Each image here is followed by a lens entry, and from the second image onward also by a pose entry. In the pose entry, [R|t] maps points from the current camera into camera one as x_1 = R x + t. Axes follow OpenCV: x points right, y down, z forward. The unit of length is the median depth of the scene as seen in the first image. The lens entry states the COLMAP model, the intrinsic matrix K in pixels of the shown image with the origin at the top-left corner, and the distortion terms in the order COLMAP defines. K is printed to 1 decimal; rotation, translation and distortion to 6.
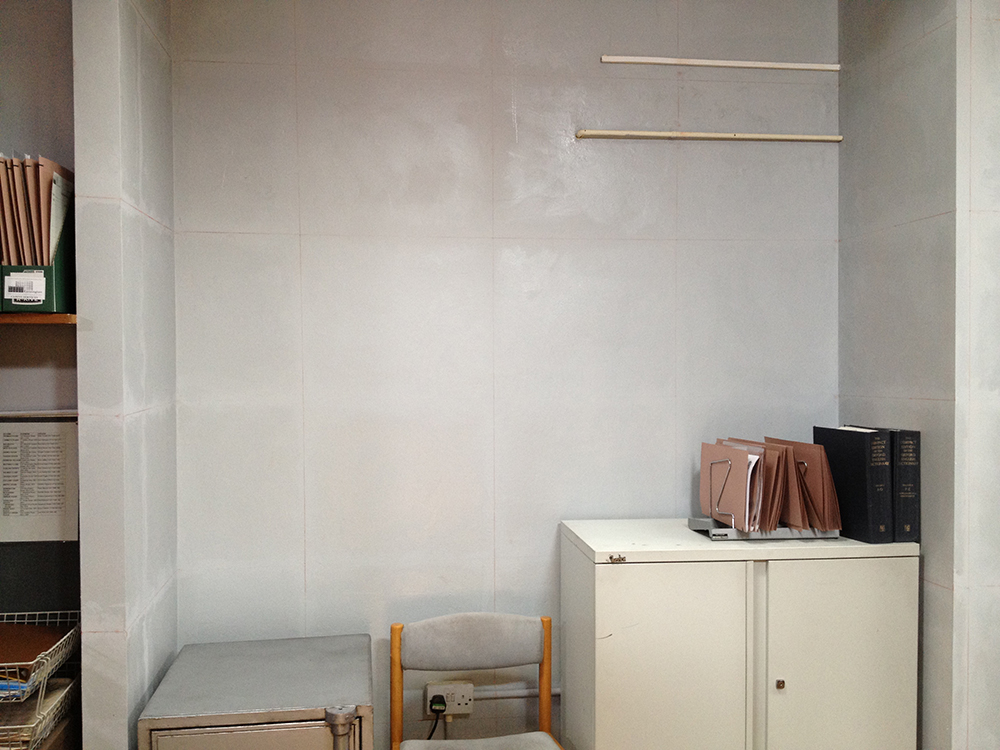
lens RADIAL K [[930.3, 0, 502.8], [0, 930.3, 370.8], [0, 0, 1]] dist [0.093507, -0.191310]
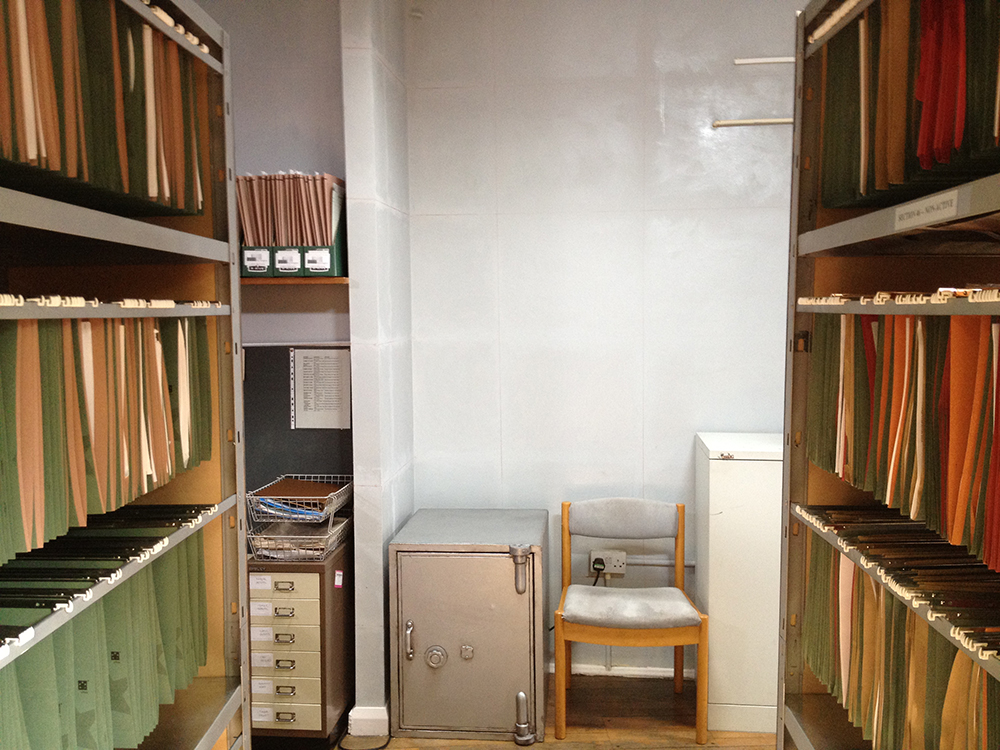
lens RADIAL K [[930.3, 0, 502.8], [0, 930.3, 370.8], [0, 0, 1]] dist [0.093507, -0.191310]
pose [[0.971493, 0.011479, -0.236790, 0.128958], [0.001836, 0.998433, 0.055933, 0.005592], [0.237061, -0.054773, 0.969950, -0.361190]]
